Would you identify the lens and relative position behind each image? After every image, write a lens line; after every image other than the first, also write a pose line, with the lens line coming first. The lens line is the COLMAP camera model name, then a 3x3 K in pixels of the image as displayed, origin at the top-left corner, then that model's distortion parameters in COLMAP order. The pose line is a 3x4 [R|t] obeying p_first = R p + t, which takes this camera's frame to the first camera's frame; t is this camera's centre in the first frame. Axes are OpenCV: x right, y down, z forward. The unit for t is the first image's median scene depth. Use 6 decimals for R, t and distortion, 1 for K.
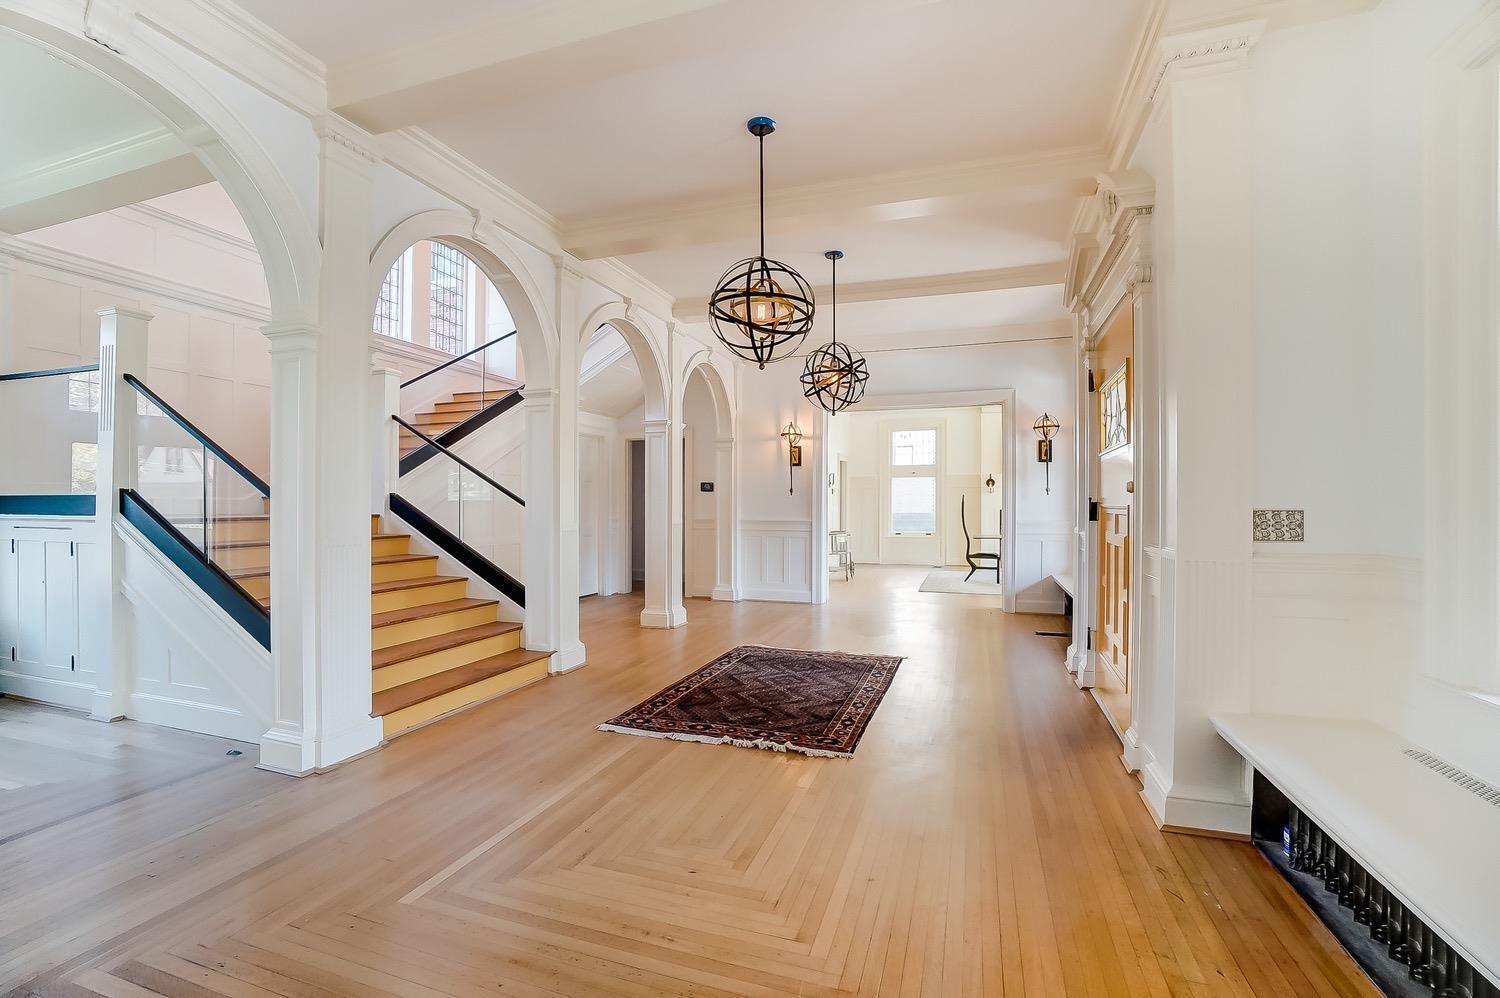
lens RADIAL K [[649.7, 0, 746.7], [0, 649.7, 506.0], [0, 0, 1]] dist [-0.000792, 0.000050]
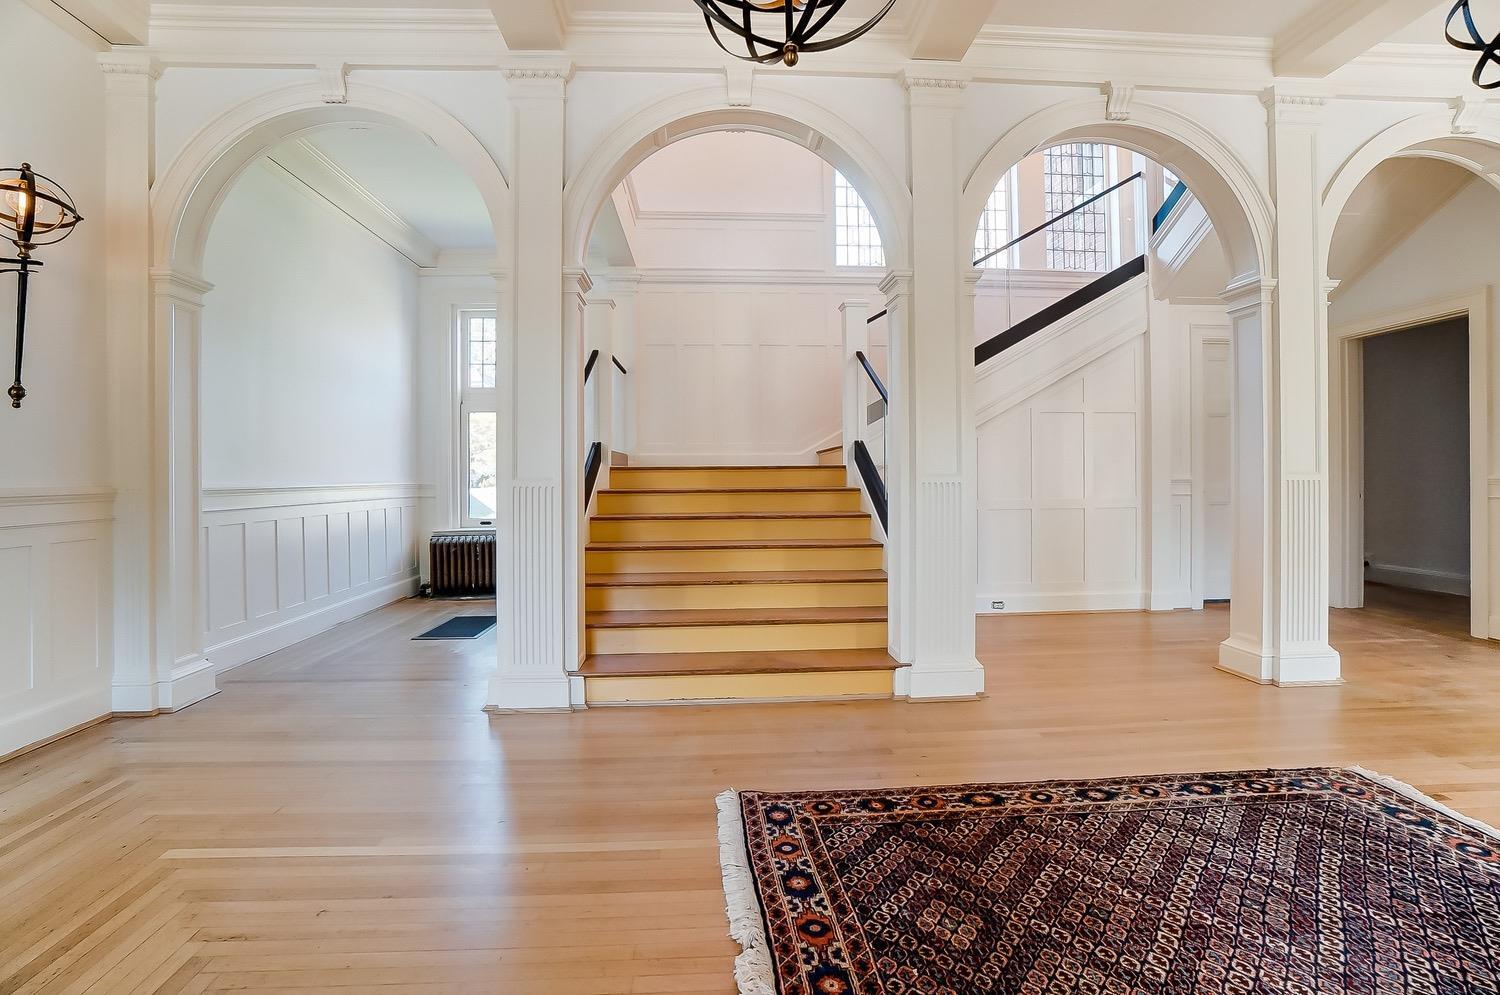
lens RADIAL K [[682.3, 0, 758.5], [0, 682.3, 471.5], [0, 0, 1]] dist [-0.002584, 0.000791]
pose [[0.416876, -0.002458, -0.908960, 0.300519], [0.005177, 0.999987, -0.000330, 0.025387], [0.908949, -0.004568, 0.416883, 0.603118]]
